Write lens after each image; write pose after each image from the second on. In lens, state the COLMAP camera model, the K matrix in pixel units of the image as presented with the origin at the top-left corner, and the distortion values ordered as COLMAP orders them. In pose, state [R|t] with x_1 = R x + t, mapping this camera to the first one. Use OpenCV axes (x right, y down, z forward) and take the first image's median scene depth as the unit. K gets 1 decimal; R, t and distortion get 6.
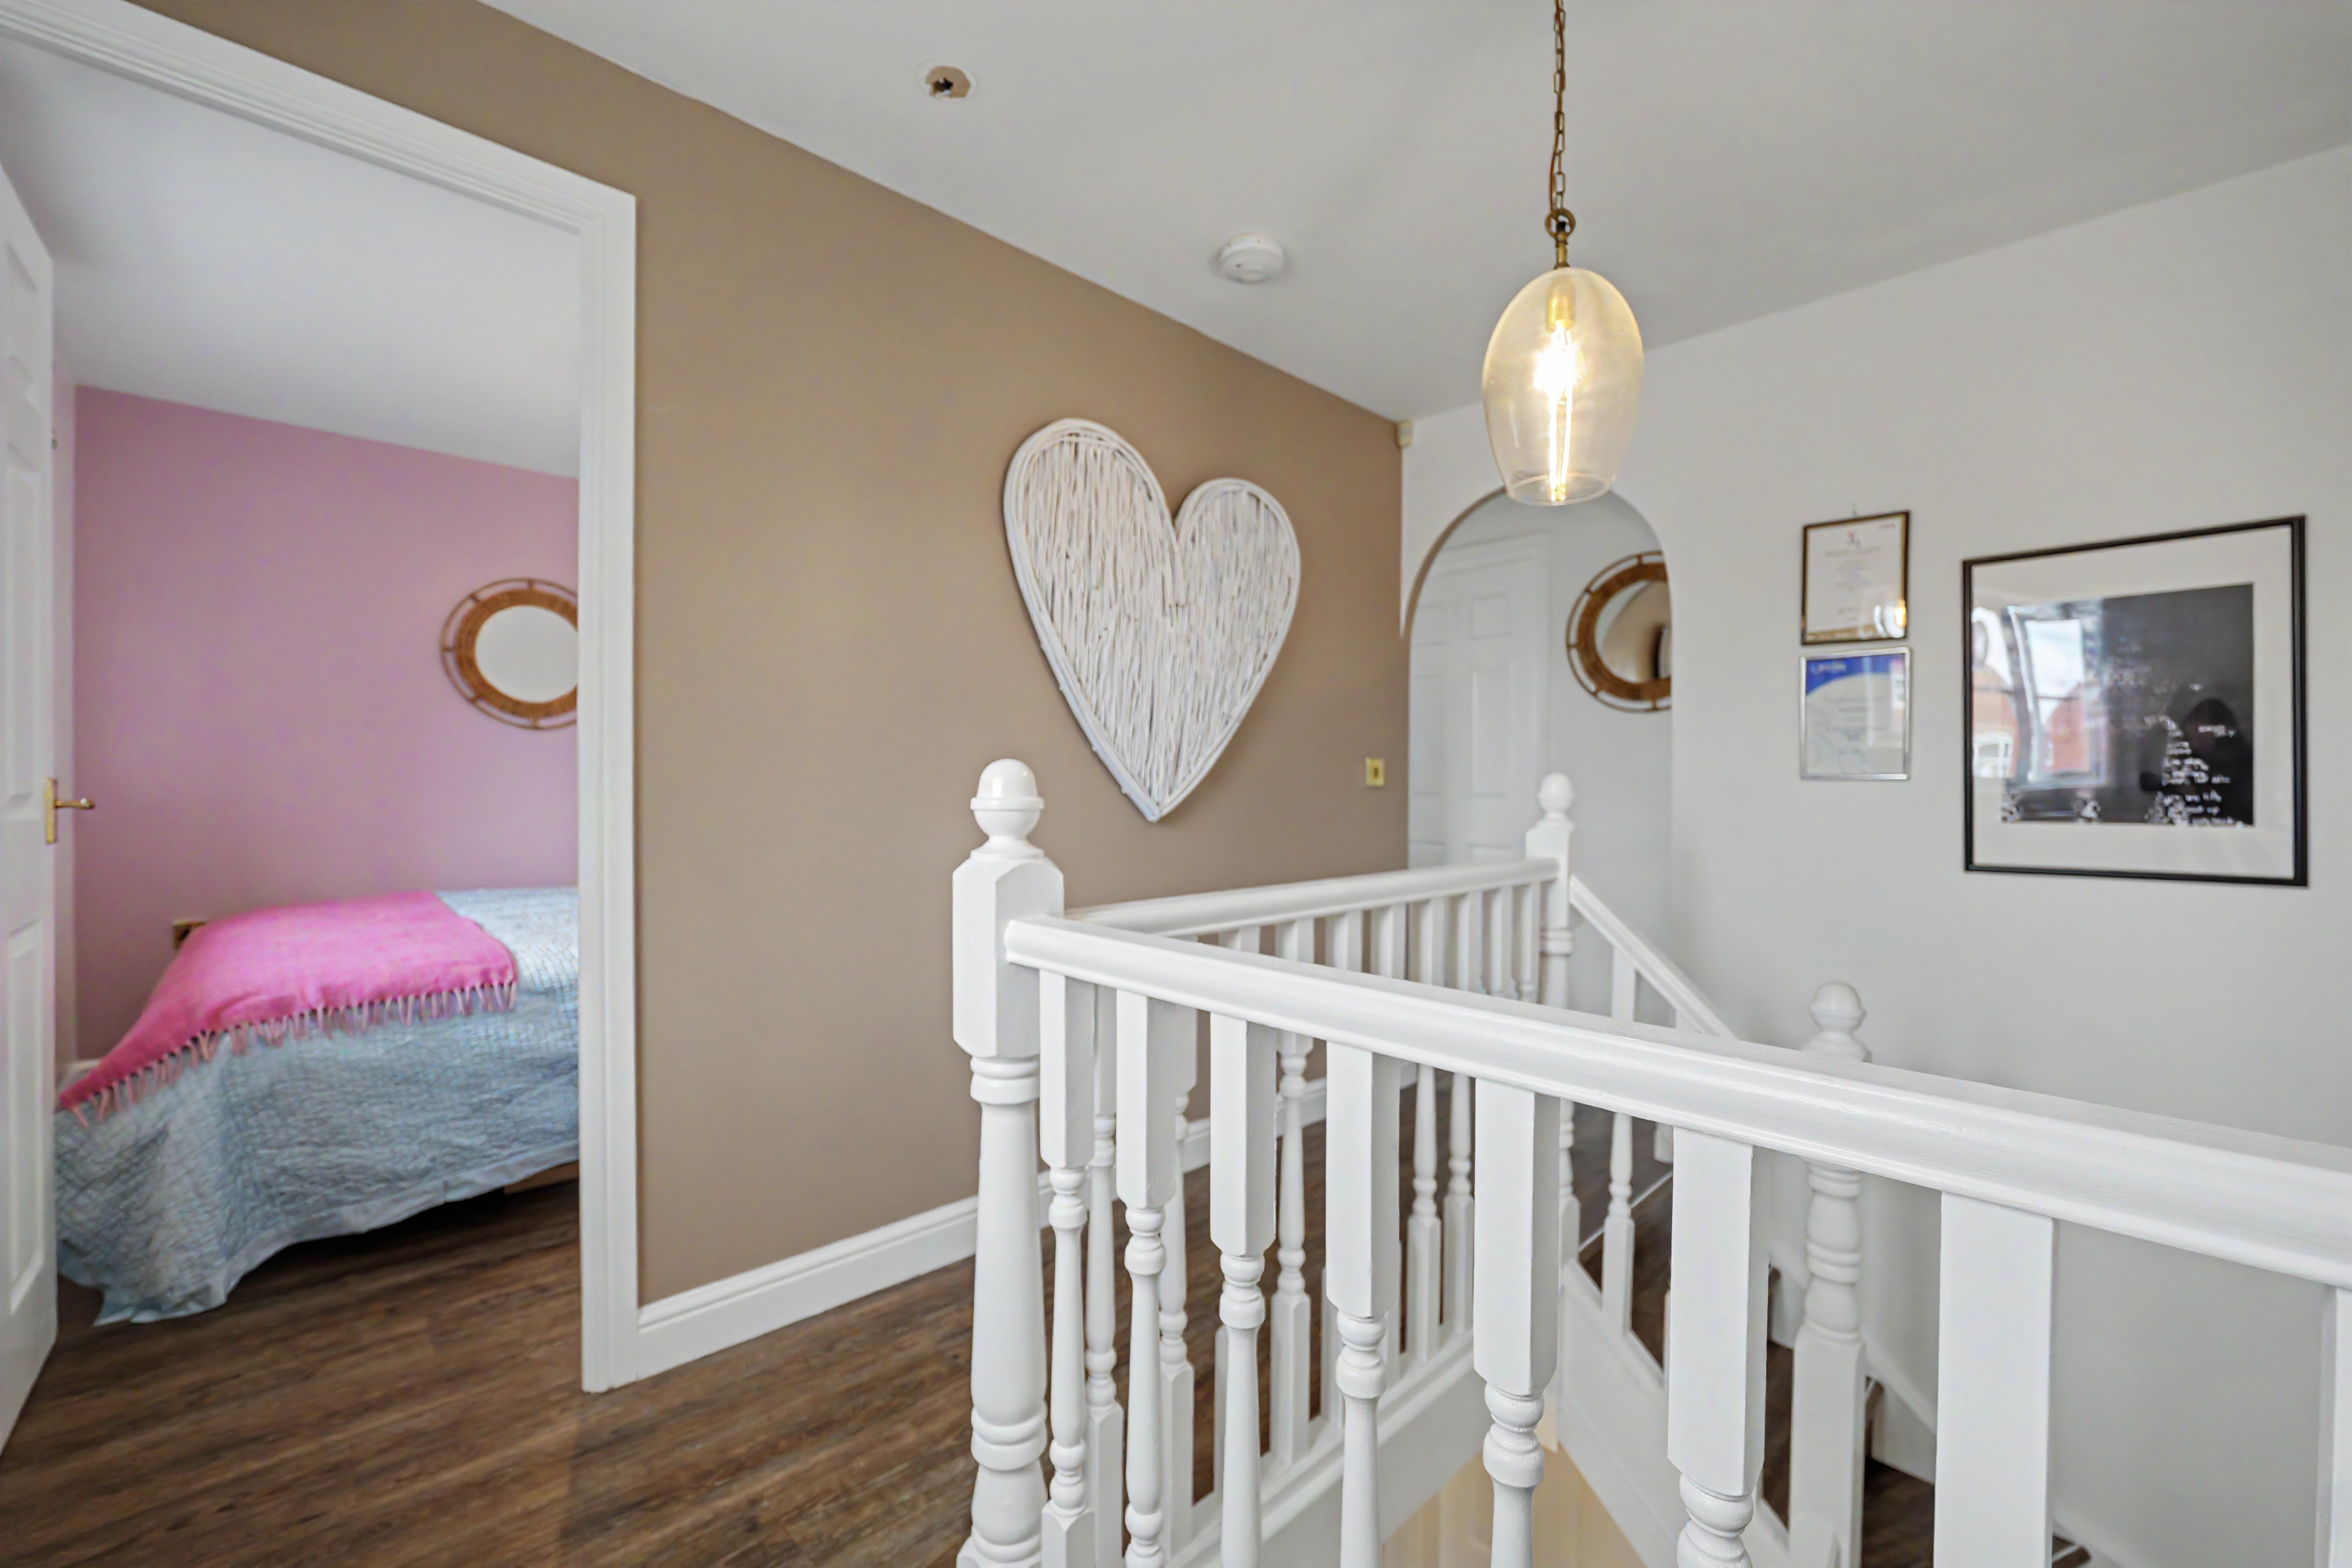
lens RADIAL K [[940.8, 0, 1172.3], [0, 940.8, 784.4], [0, 0, 1]] dist [-0.012462, 0.000495]
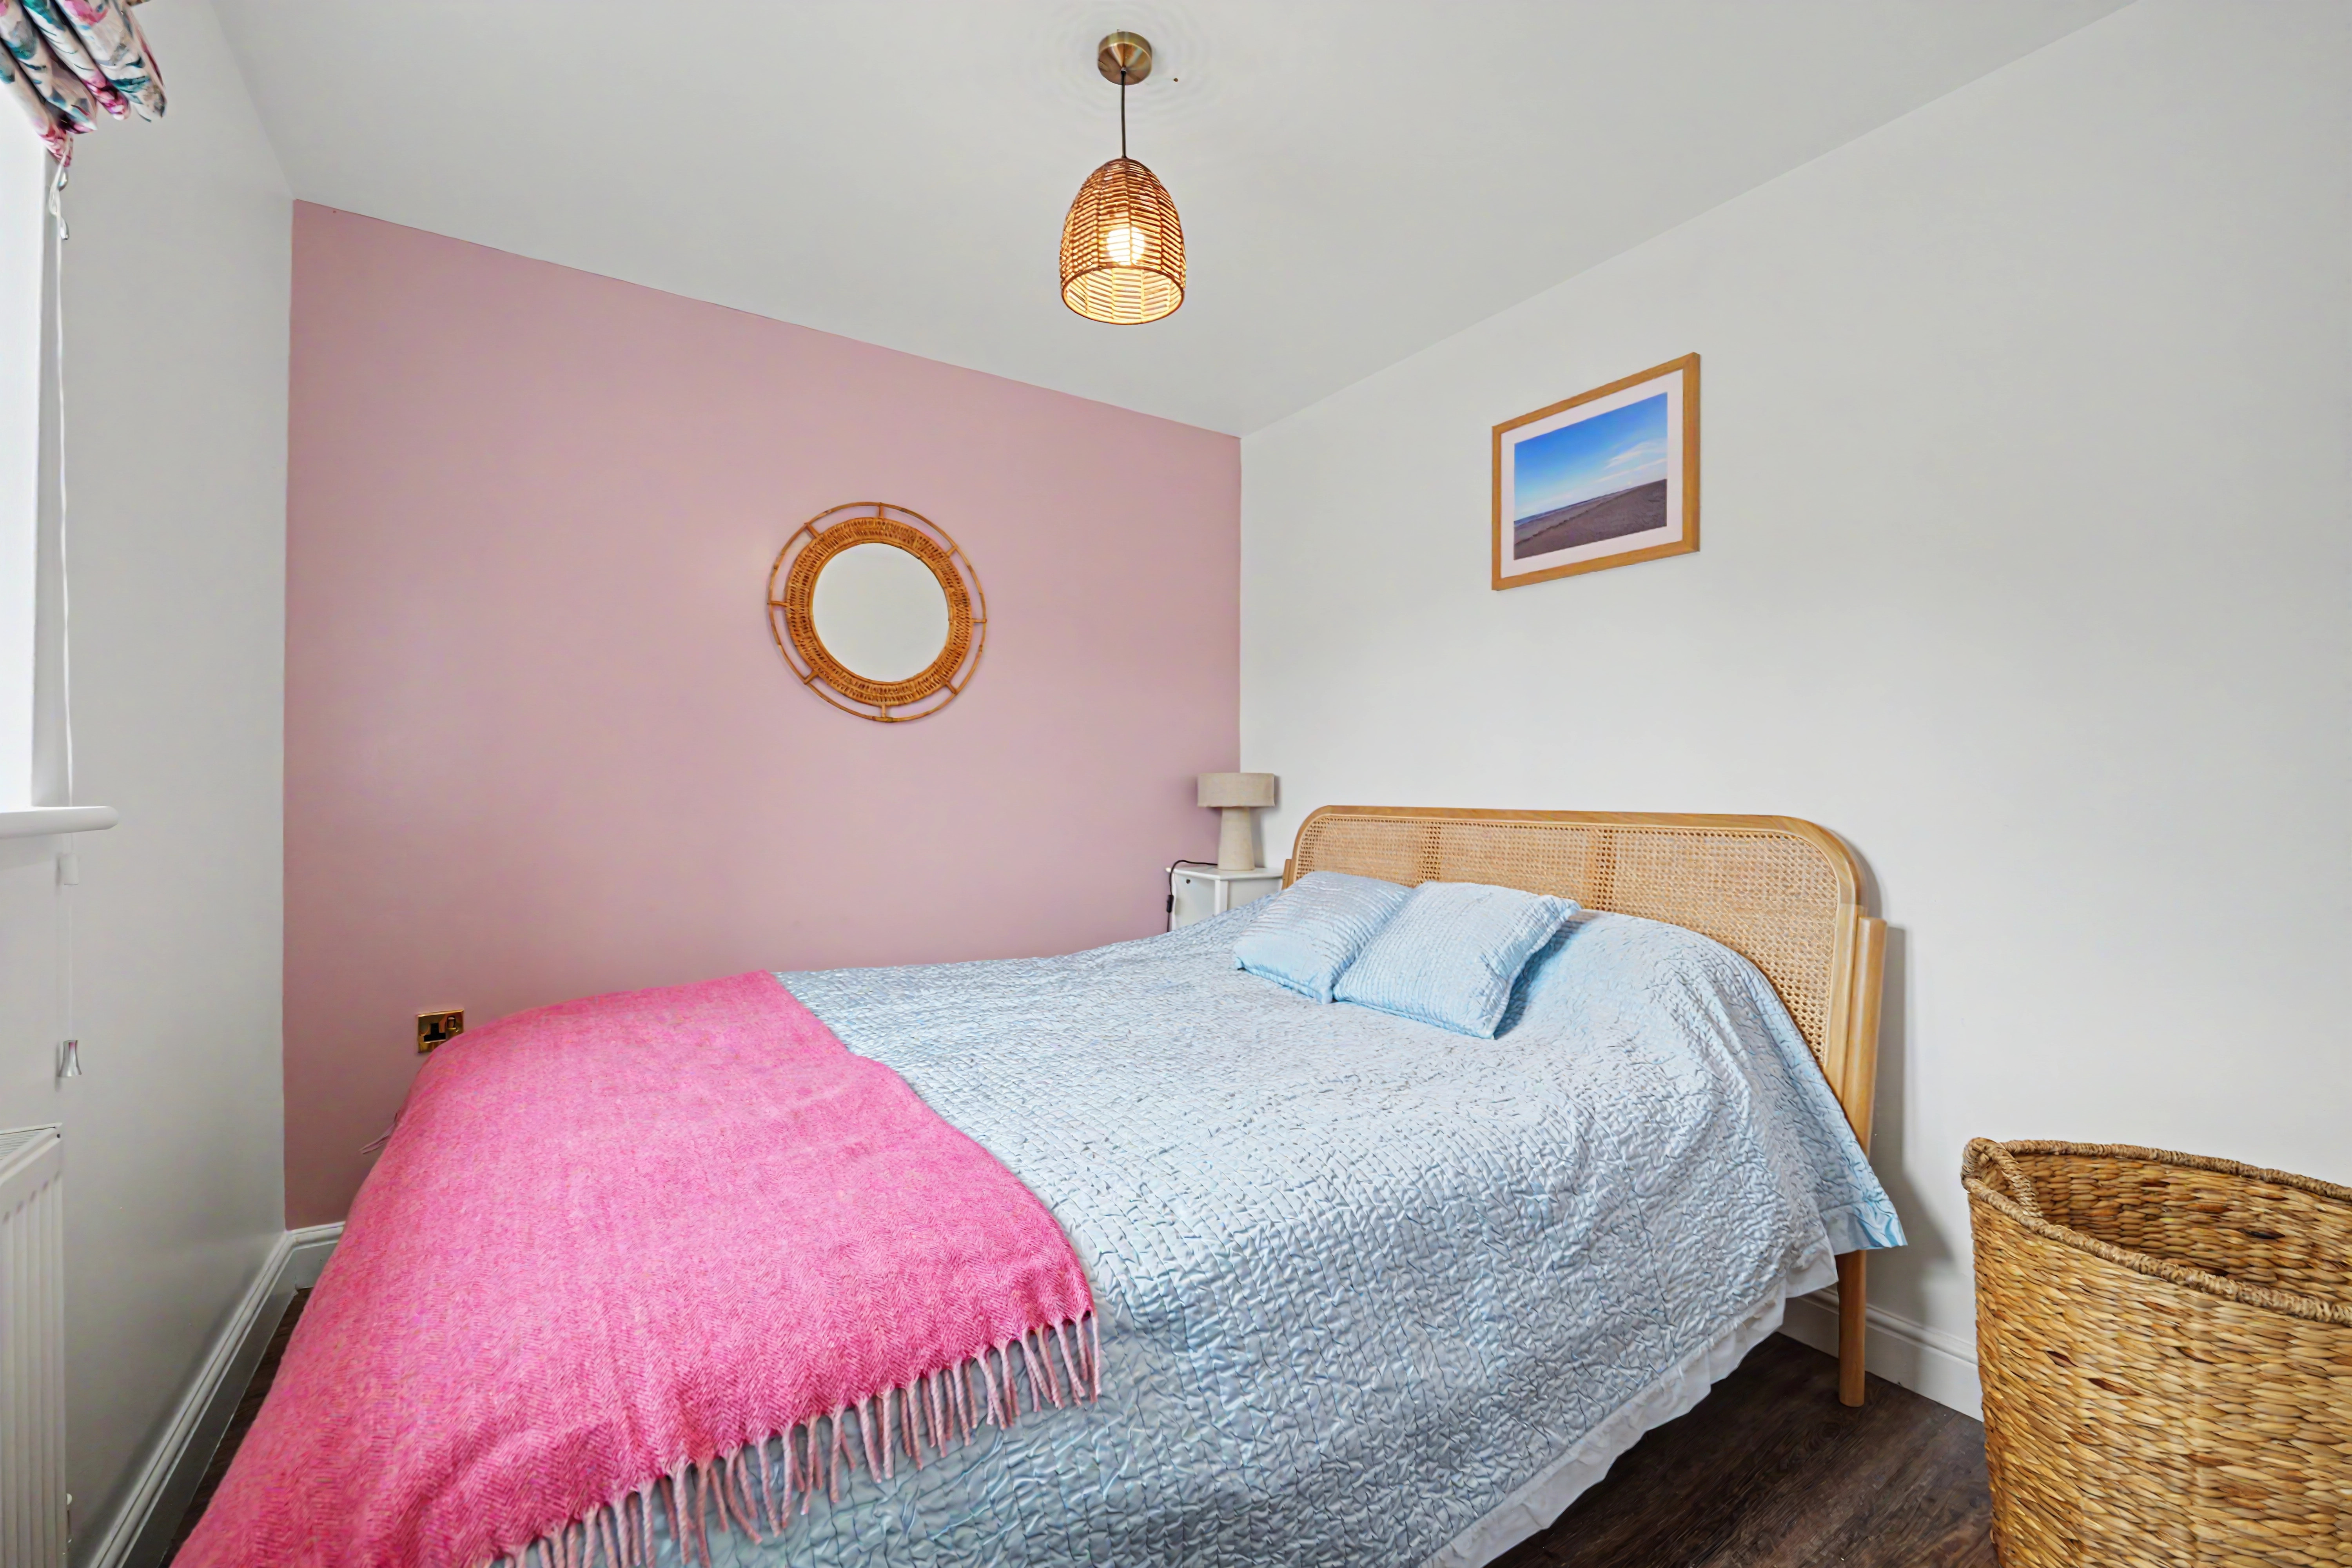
lens RADIAL K [[940.8, 0, 1180.8], [0, 940.8, 789.0], [0, 0, 1]] dist [-0.012462, 0.000495]
pose [[0.985097, -0.002820, -0.171979, -0.602579], [0.001195, 0.999954, -0.009553, -0.005591], [0.171998, 0.009205, 0.985054, 0.618511]]
